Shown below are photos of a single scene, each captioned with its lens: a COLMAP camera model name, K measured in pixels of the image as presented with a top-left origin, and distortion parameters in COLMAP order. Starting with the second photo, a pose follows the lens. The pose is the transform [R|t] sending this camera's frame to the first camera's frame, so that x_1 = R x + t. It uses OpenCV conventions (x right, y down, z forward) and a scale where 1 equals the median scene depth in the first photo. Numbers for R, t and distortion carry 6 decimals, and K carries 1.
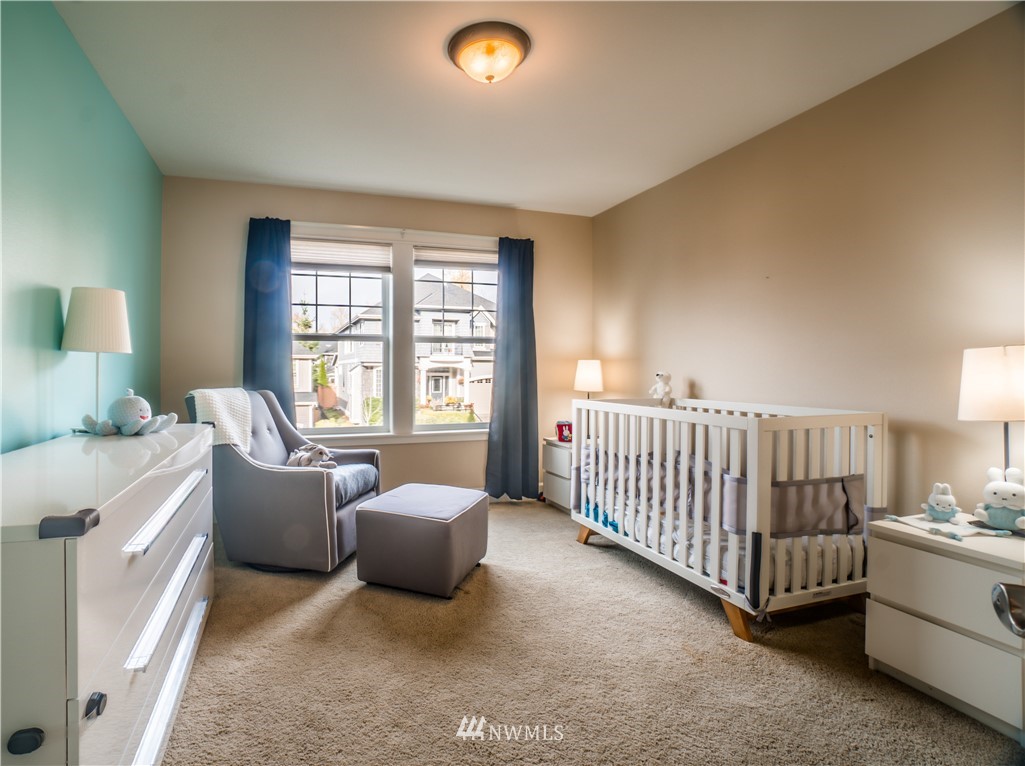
lens RADIAL K [[432.3, 0, 512.5], [0, 432.3, 383.0], [0, 0, 1]] dist [-0.018628, 0.000299]
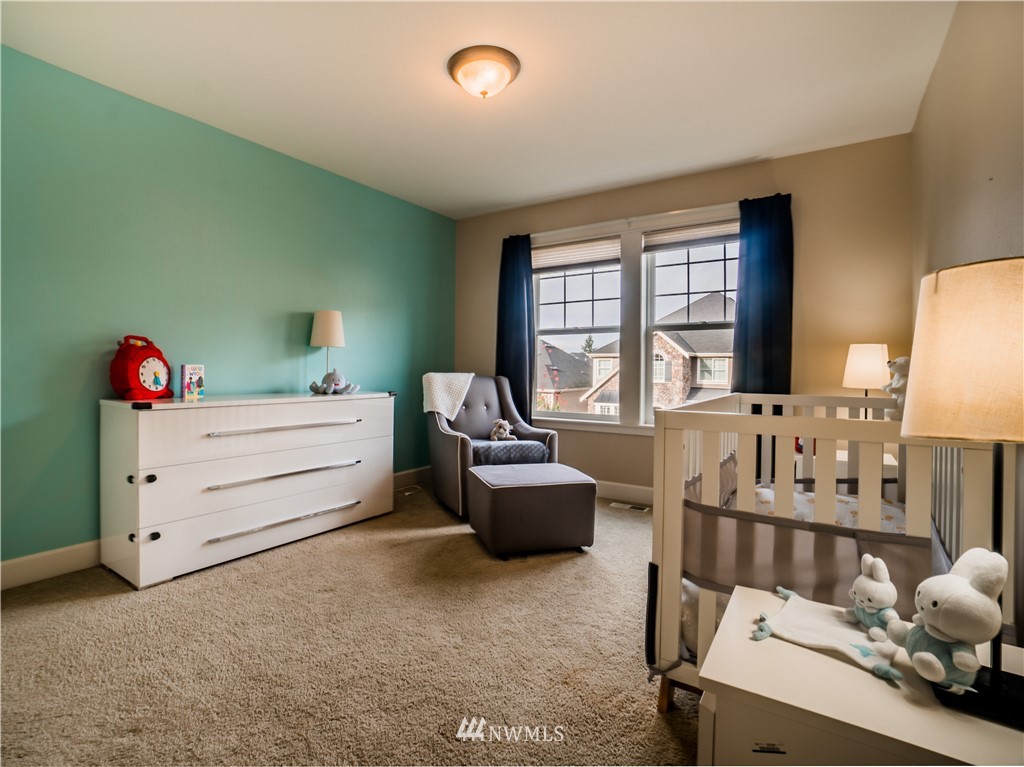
lens RADIAL K [[498.5, 0, 575.4], [0, 498.5, 368.1], [0, 0, 1]] dist [0.003292, 0.000141]
pose [[0.695914, 0.008916, -0.718070, 0.566306], [-0.024586, 0.999633, -0.011416, 0.006518], [0.717704, 0.025598, 0.695878, 0.132062]]
